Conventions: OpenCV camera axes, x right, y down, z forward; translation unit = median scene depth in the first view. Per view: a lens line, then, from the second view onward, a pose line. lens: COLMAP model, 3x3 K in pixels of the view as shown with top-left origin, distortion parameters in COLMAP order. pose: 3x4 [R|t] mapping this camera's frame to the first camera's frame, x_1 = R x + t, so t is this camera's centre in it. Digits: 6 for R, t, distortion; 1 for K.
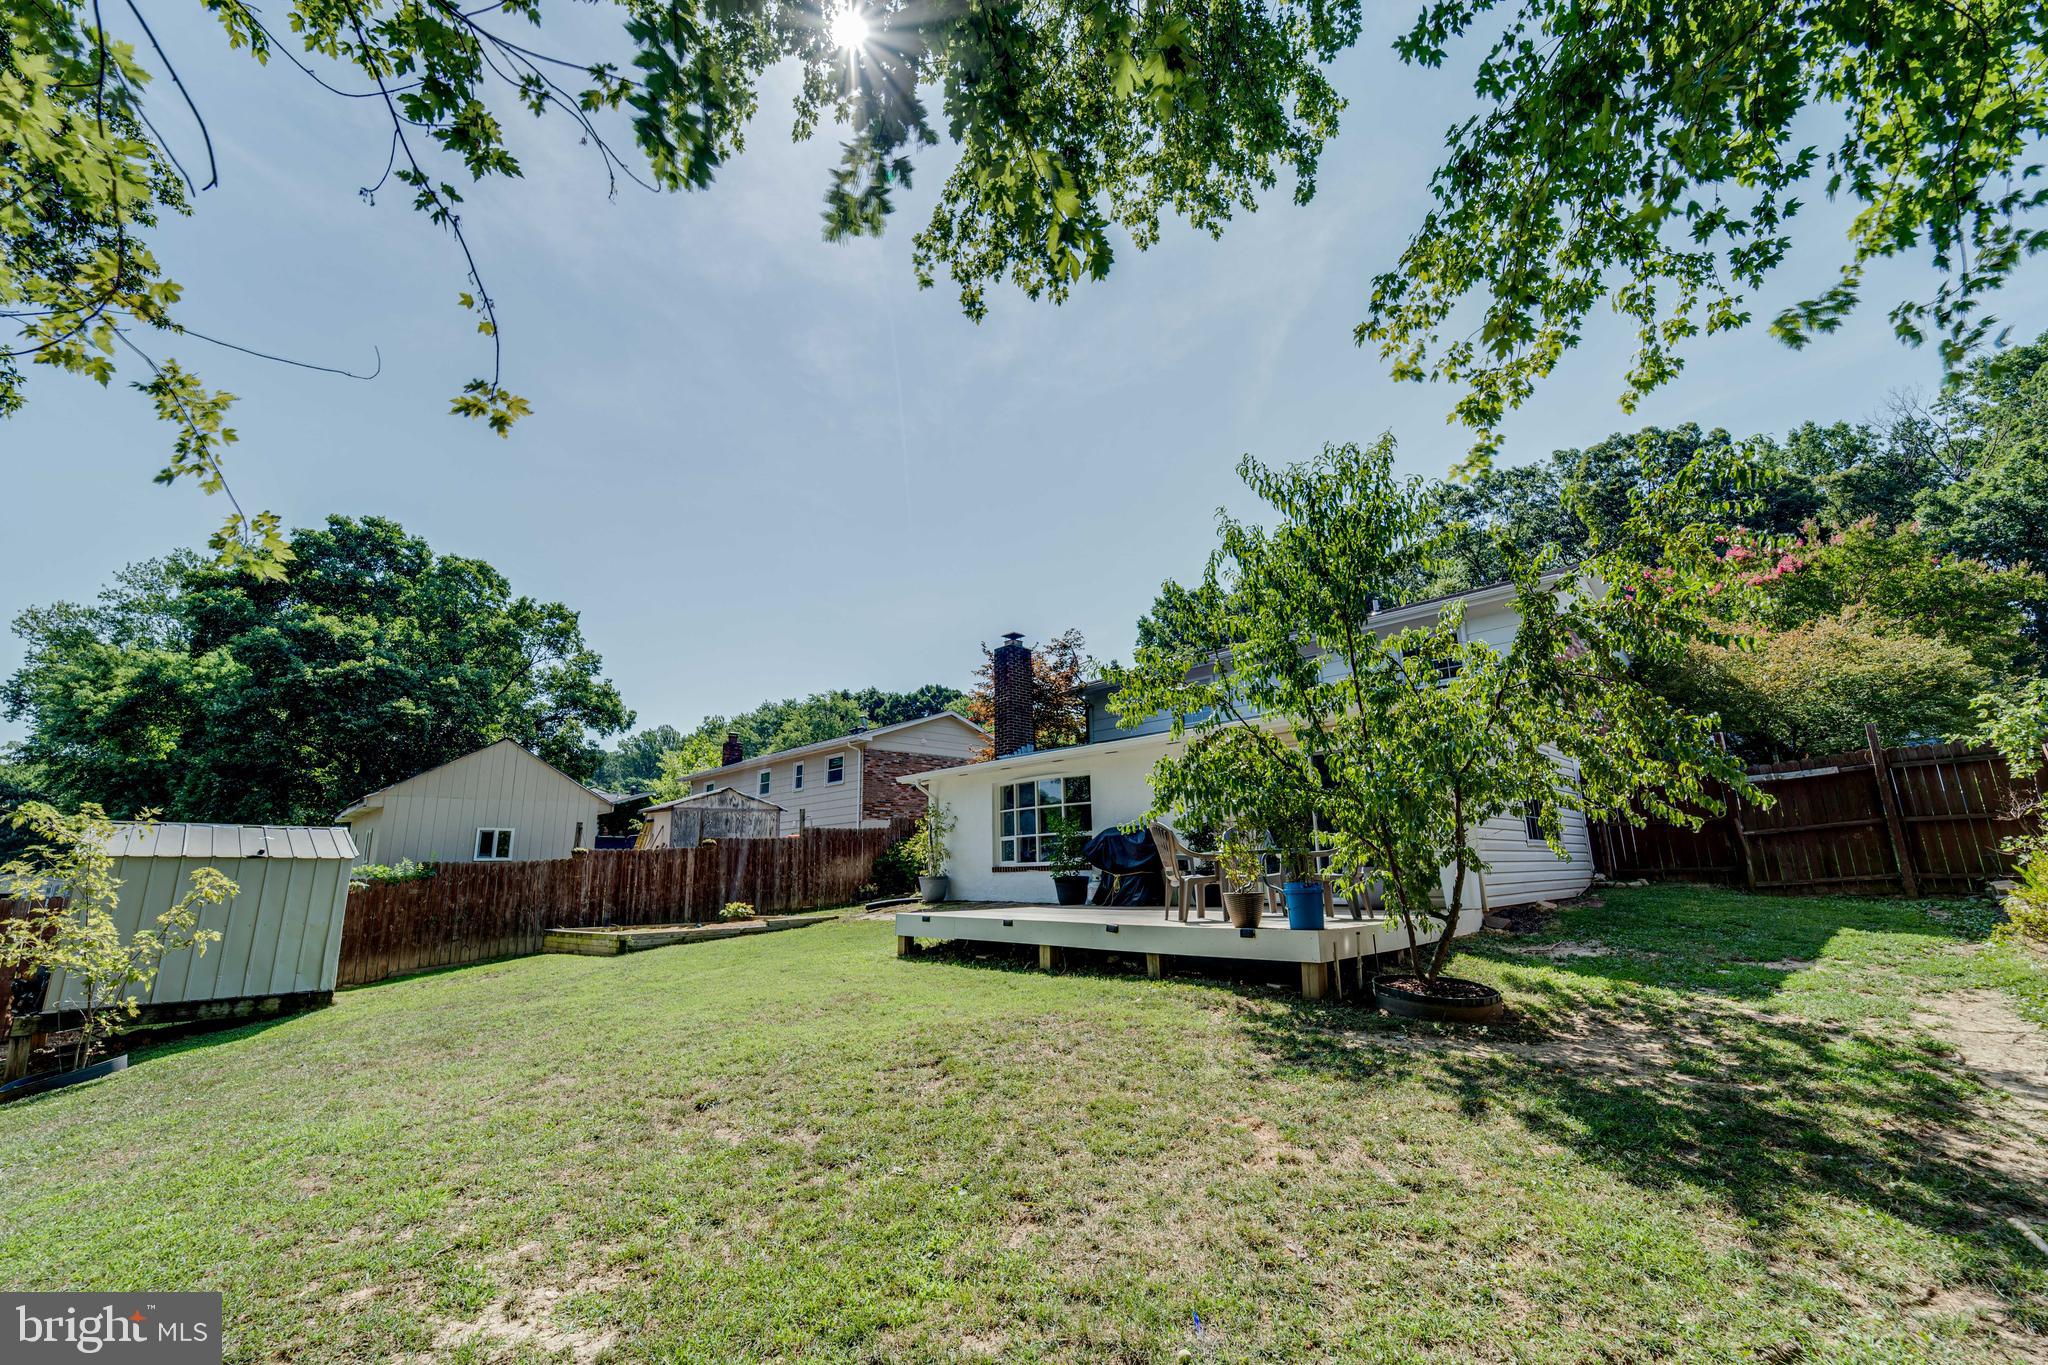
lens RADIAL K [[831.2, 0, 1024.0], [0, 831.2, 682.5], [0, 0, 1]] dist [-0.000667, -0.000126]
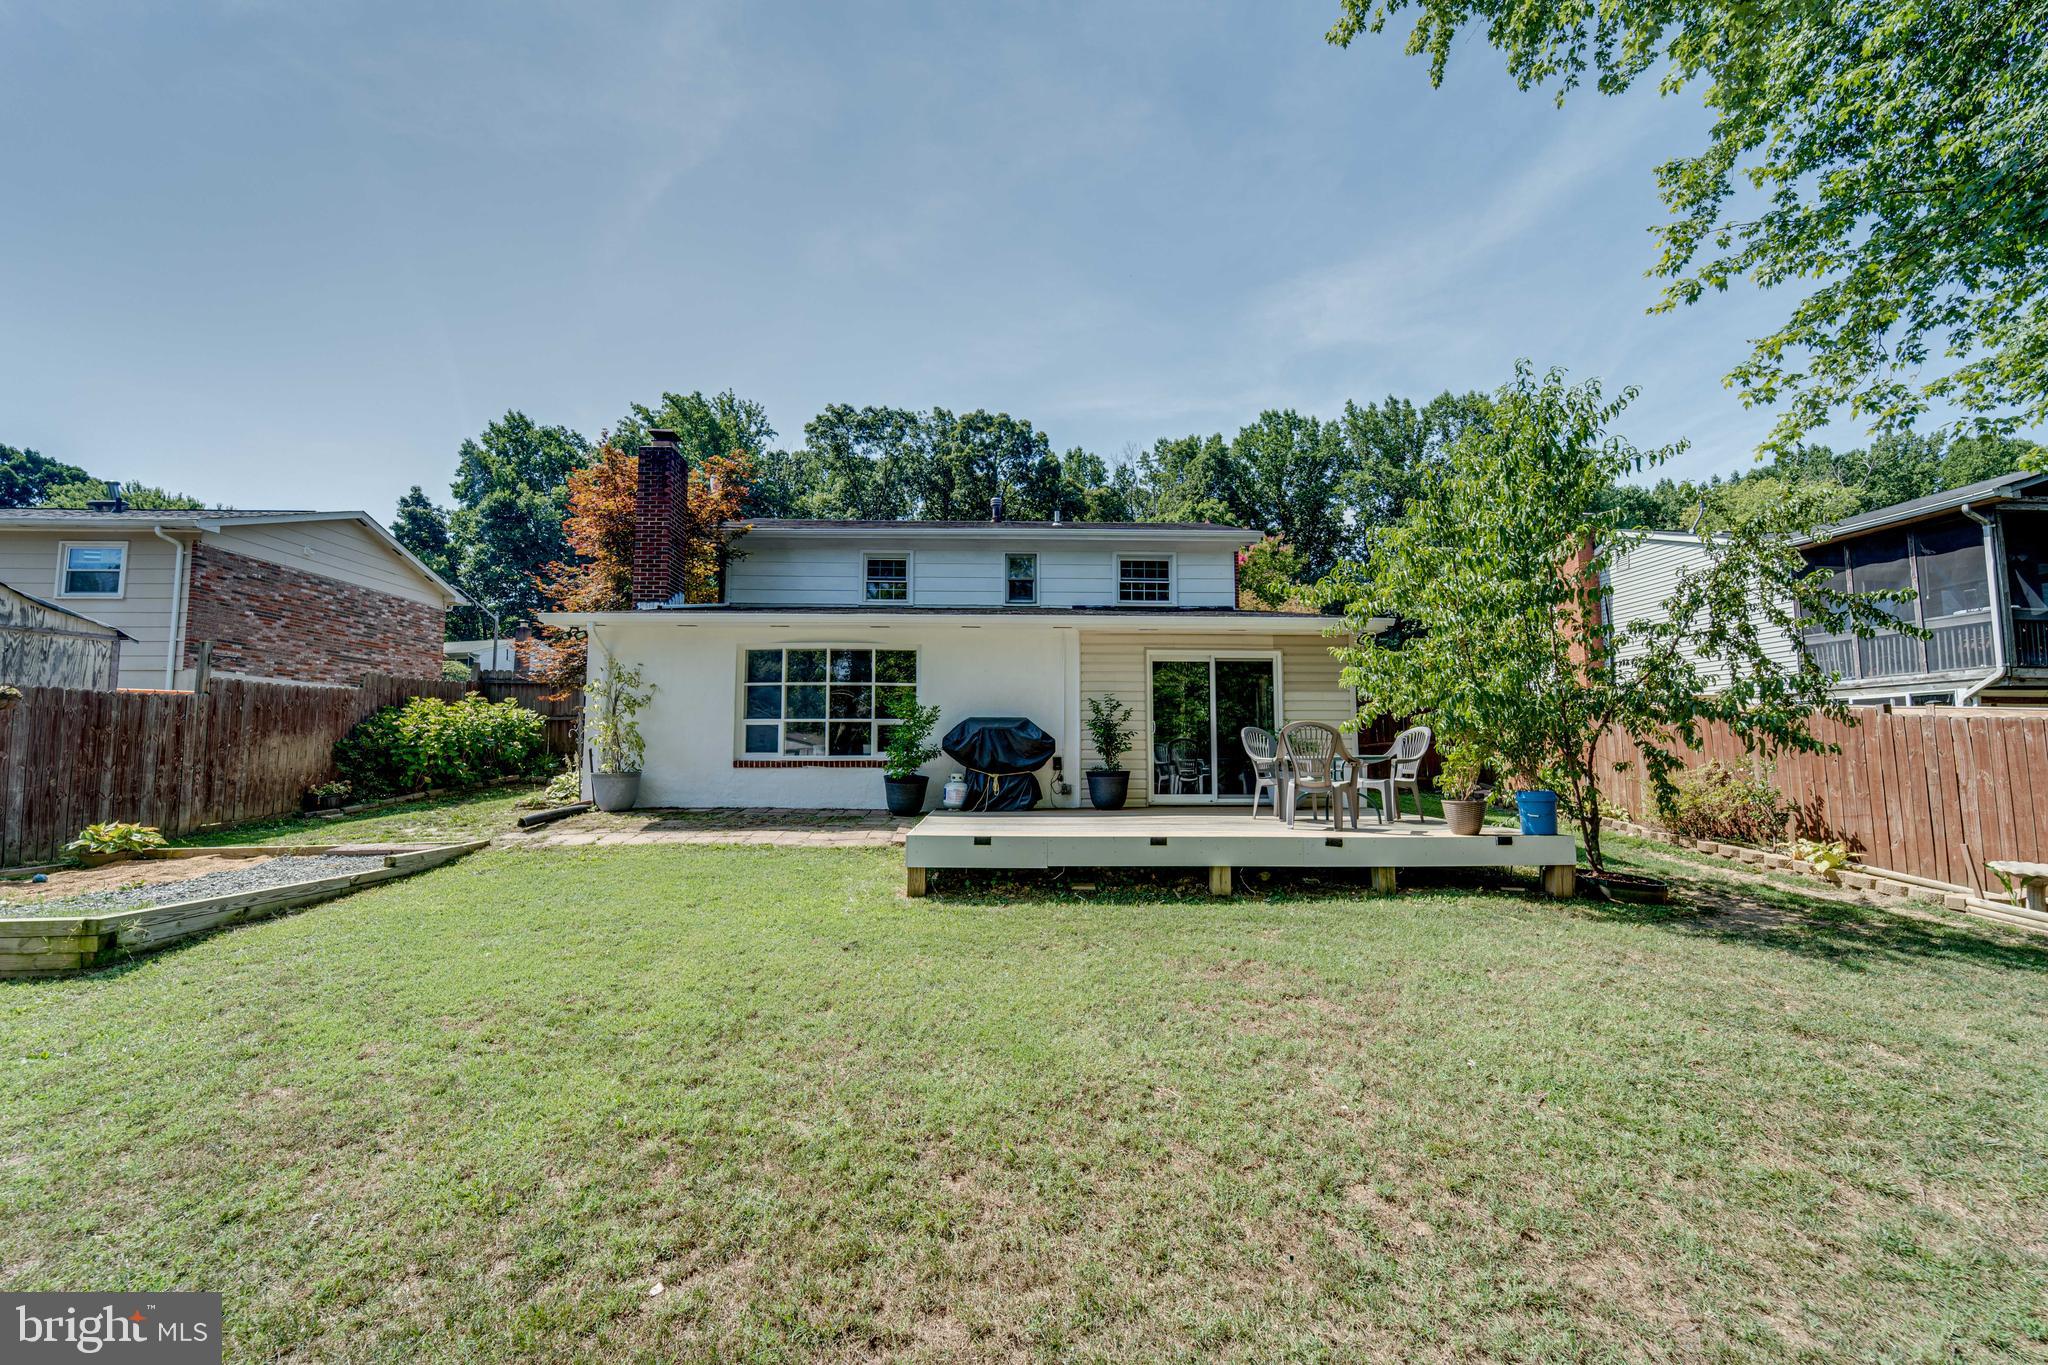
lens RADIAL K [[831.2, 0, 1024.0], [0, 831.2, 682.5], [0, 0, 1]] dist [-0.000667, -0.000126]
pose [[0.667476, 0.086879, 0.739546, -0.304262], [-0.179971, 0.982548, 0.047006, 0.060066], [-0.722556, -0.164472, 0.671463, 0.271770]]
